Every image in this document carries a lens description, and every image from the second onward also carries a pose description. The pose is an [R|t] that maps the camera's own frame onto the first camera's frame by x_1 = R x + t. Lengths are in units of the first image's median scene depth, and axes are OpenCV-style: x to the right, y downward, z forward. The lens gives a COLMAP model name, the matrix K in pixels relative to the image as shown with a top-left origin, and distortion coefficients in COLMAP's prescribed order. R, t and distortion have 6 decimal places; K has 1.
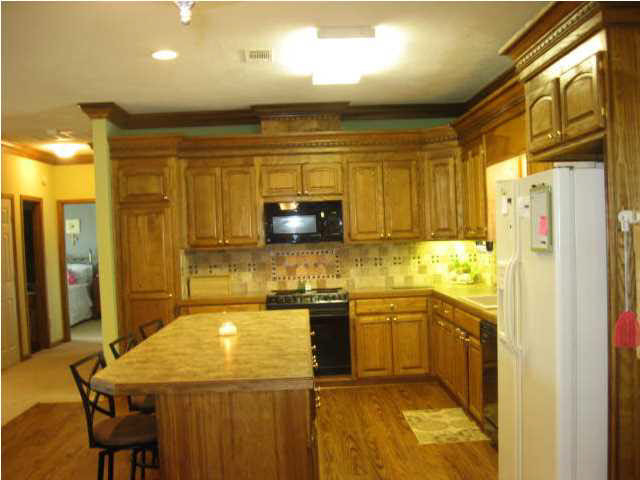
lens RADIAL K [[639.1, 0, 320.0], [0, 639.1, 240.0], [0, 0, 1]] dist [-0.016331, -0.004158]
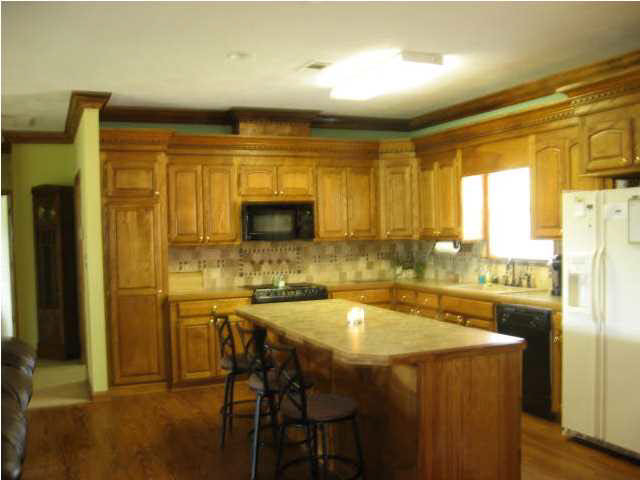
lens RADIAL K [[639.1, 0, 320.0], [0, 639.1, 240.0], [0, 0, 1]] dist [-0.016331, -0.004158]
pose [[0.939190, 0.010571, 0.343235, -0.325138], [-0.009145, 0.999942, -0.005772, 0.009542], [-0.343276, 0.002282, 0.939232, -0.020424]]
